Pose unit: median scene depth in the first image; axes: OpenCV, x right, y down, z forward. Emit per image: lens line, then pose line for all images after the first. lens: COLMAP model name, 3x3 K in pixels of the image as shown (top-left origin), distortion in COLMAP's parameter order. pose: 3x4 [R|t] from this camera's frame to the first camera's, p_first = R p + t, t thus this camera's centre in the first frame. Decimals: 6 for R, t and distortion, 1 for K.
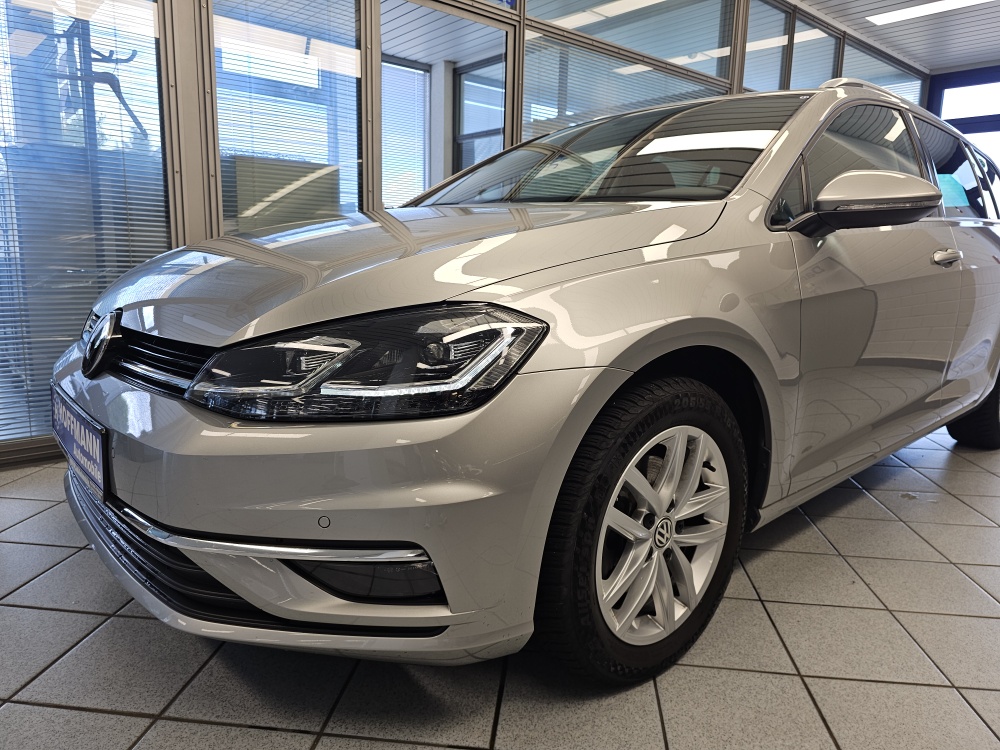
lens RADIAL K [[660.1, 0, 503.4], [0, 660.1, 364.5], [0, 0, 1]] dist [0.100460, 0.000760]
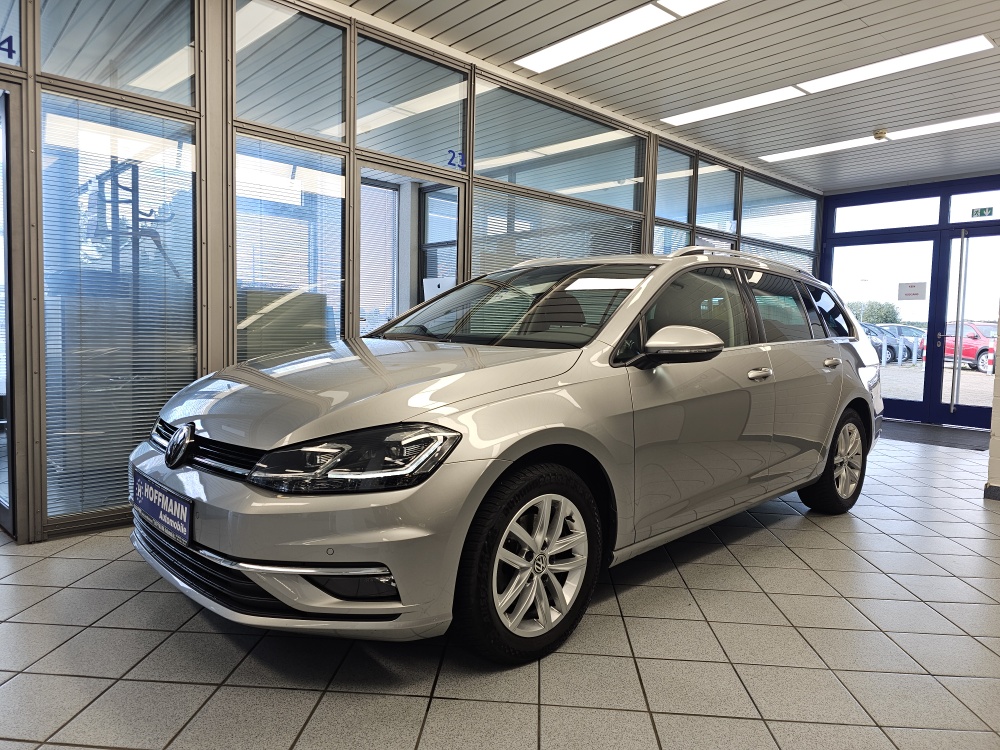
lens RADIAL K [[683.9, 0, 502.2], [0, 683.9, 367.2], [0, 0, 1]] dist [0.065508, -0.065335]
pose [[0.999162, -0.004692, 0.040658, 0.084460], [0.008914, 0.994508, -0.104280, -0.039751], [-0.039945, 0.104555, 0.993717, -0.651385]]
